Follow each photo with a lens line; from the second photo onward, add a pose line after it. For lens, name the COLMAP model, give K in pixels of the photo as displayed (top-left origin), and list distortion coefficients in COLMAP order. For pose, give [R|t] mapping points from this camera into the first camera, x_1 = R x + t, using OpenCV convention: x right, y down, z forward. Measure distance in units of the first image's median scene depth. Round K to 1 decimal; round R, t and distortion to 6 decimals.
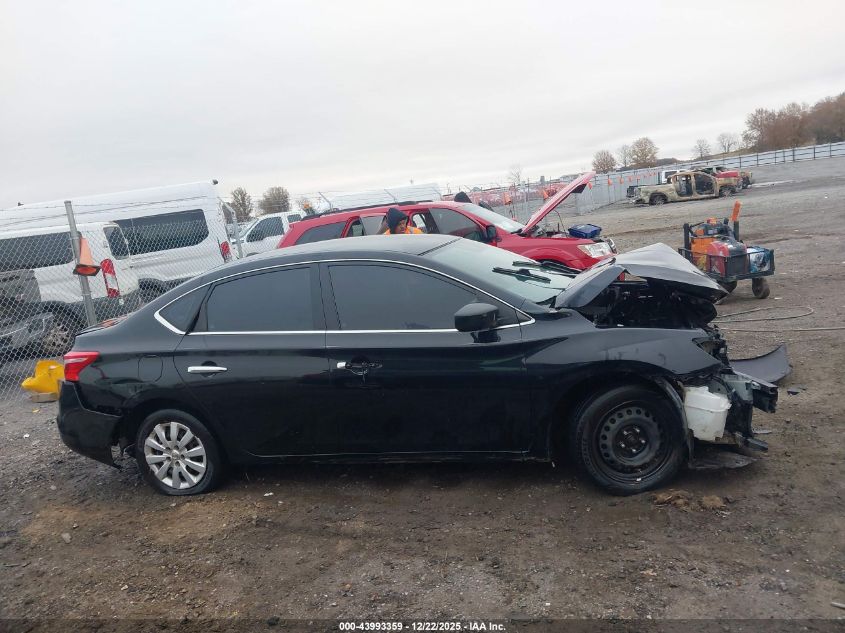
lens RADIAL K [[663.8, 0, 417.8], [0, 663.8, 322.3], [0, 0, 1]] dist [0.023522, -0.035597]
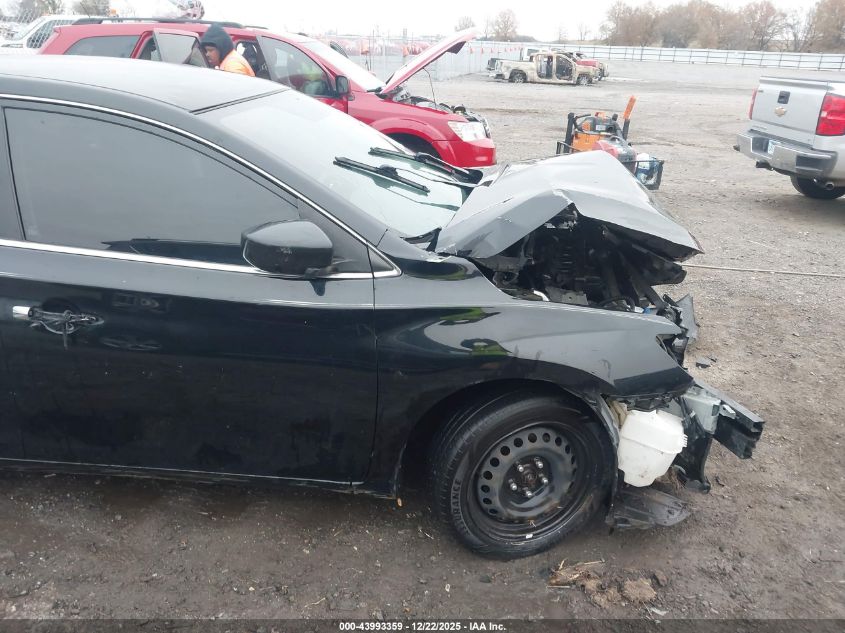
lens RADIAL K [[663.8, 0, 417.8], [0, 663.8, 322.3], [0, 0, 1]] dist [0.023522, -0.035597]
pose [[0.965306, 0.073697, 0.250507, 0.050624], [-0.124172, 0.973490, 0.192091, -0.062161], [-0.229710, -0.216533, 0.948866, 0.418163]]
